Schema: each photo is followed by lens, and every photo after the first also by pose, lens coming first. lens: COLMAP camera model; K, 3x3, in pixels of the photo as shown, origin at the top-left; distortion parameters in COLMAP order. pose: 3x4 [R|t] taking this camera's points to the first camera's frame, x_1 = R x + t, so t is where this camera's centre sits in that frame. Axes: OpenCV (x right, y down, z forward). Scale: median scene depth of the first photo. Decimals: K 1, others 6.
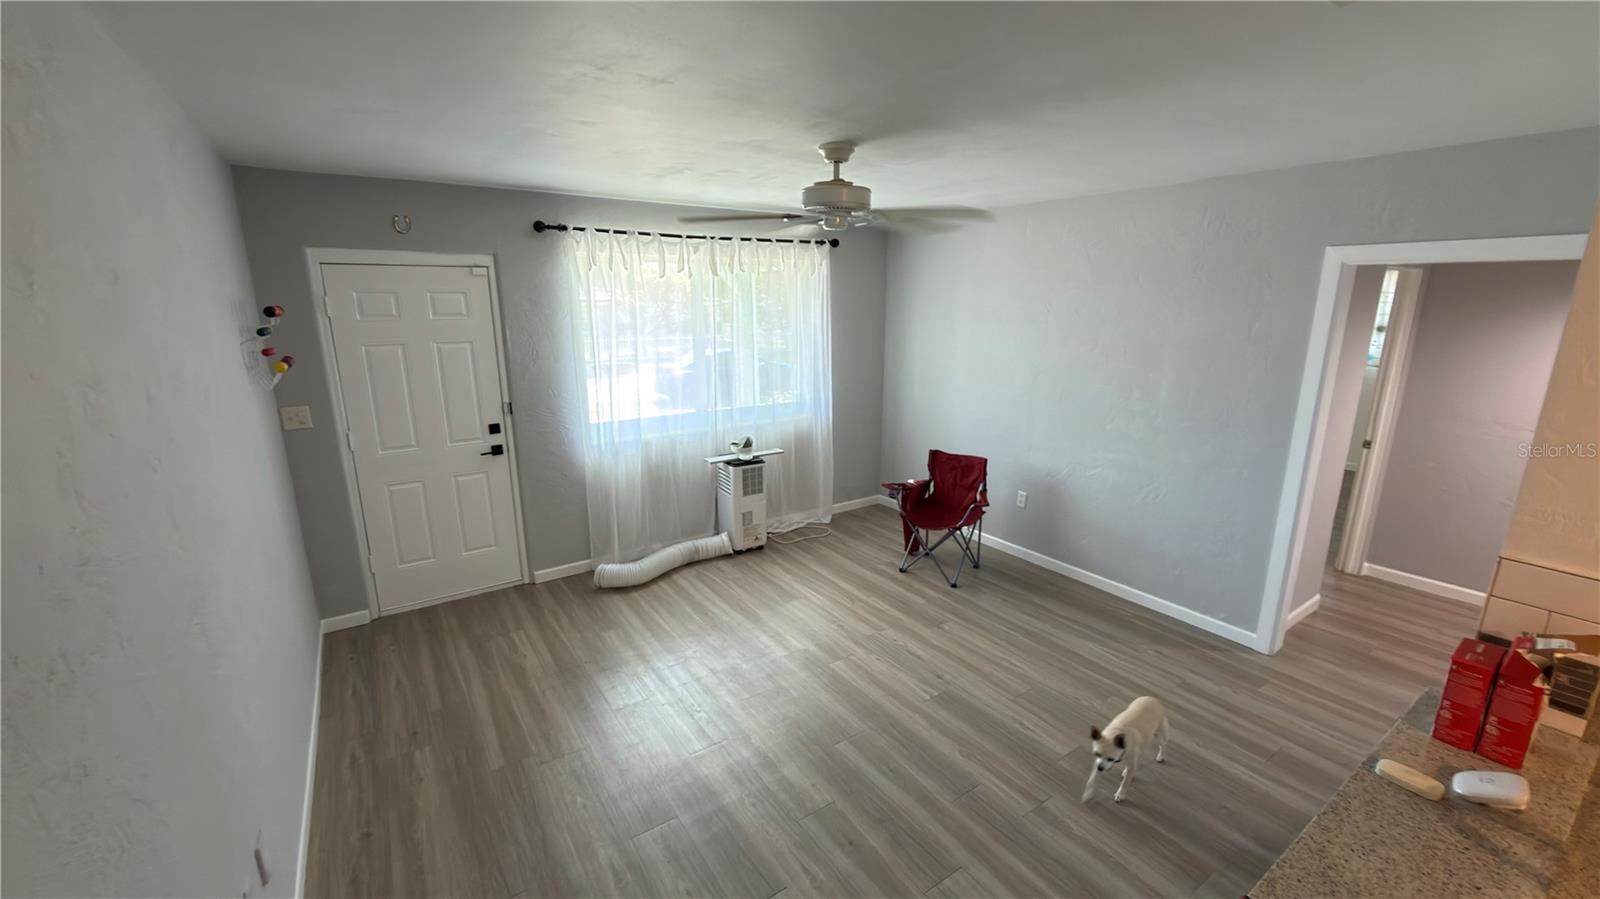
lens RADIAL K [[638.3, 0, 798.5], [0, 638.3, 448.5], [0, 0, 1]] dist [0.009550, 0.000152]
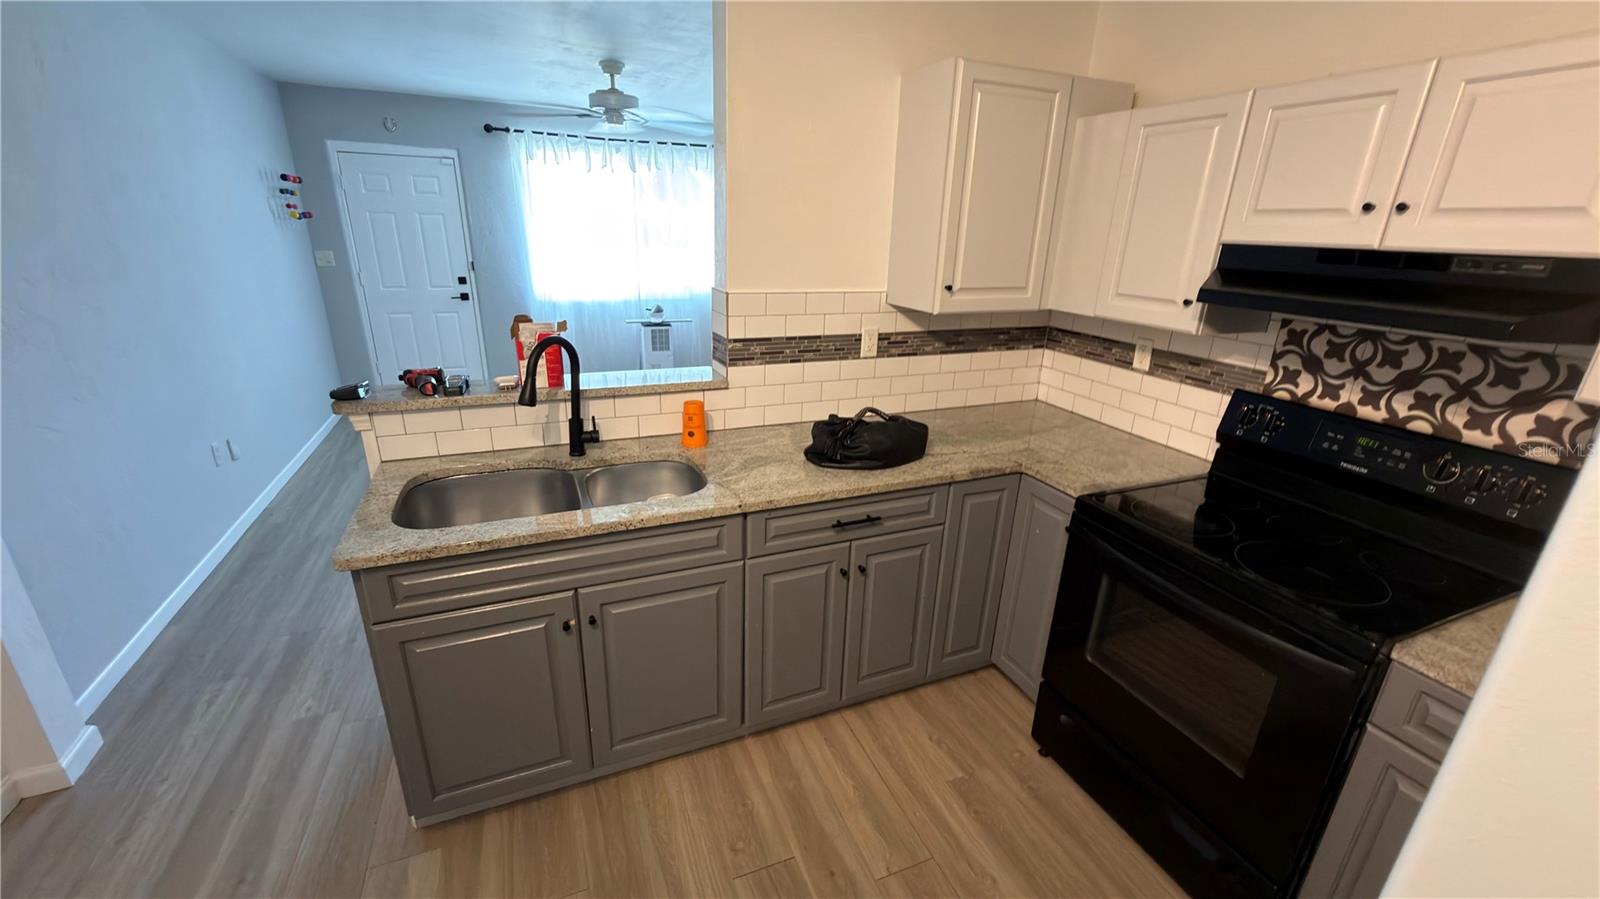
lens RADIAL K [[638.3, 0, 804.4], [0, 638.3, 450.3], [0, 0, 1]] dist [0.009550, 0.000152]
pose [[0.979605, 0.092956, -0.178135, 0.541565], [-0.074656, 0.991471, 0.106828, 0.131848], [0.186546, -0.091351, 0.978190, -0.263548]]
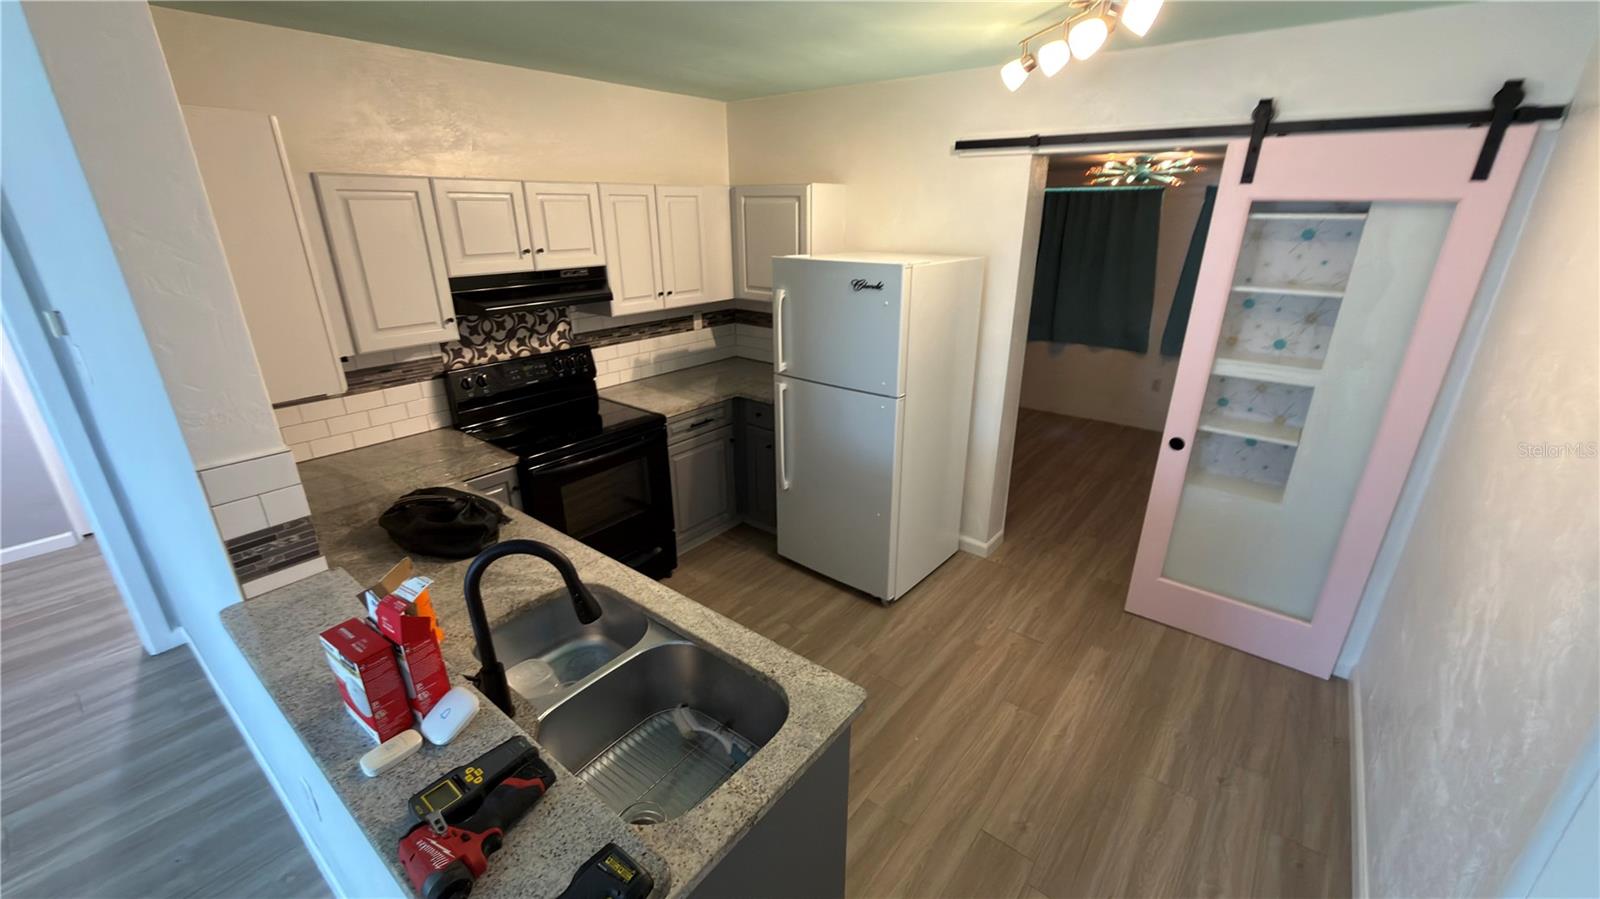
lens RADIAL K [[638.3, 0, 802.6], [0, 638.3, 449.0], [0, 0, 1]] dist [0.009550, 0.000152]
pose [[-0.297874, -0.341567, 0.891405, -0.037293], [0.227528, 0.881479, 0.413795, -0.023134], [-0.927093, 0.326078, -0.184854, 0.090186]]
